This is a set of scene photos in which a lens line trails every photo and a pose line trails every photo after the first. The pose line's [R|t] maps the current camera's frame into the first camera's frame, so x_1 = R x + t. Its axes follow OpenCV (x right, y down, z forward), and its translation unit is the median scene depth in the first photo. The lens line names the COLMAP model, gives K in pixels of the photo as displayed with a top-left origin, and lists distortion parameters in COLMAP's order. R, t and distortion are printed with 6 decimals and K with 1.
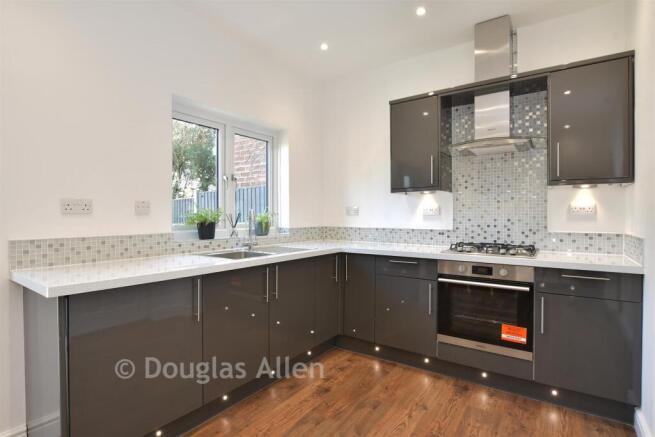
lens RADIAL K [[329.5, 0, 327.5], [0, 329.5, 218.5], [0, 0, 1]] dist [-0.025977, -0.000999]
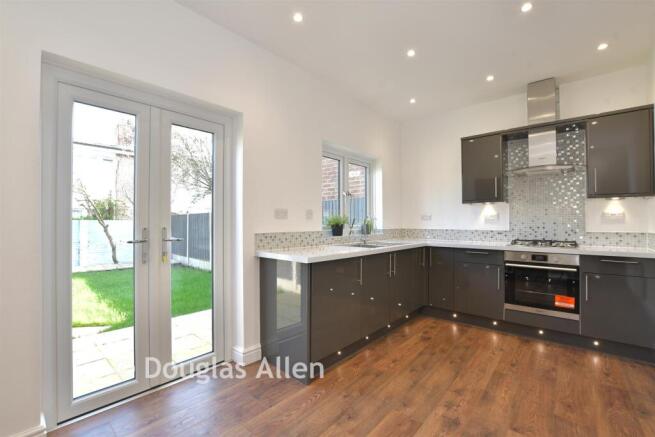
lens RADIAL K [[288.1, 0, 327.5], [0, 288.1, 218.5], [0, 0, 1]] dist [-0.026261, 0.000894]
pose [[0.994554, 0.000164, -0.104222, -0.283998], [-0.002441, 0.999761, -0.021715, 0.013955], [0.104193, 0.021851, 0.994317, -0.297933]]
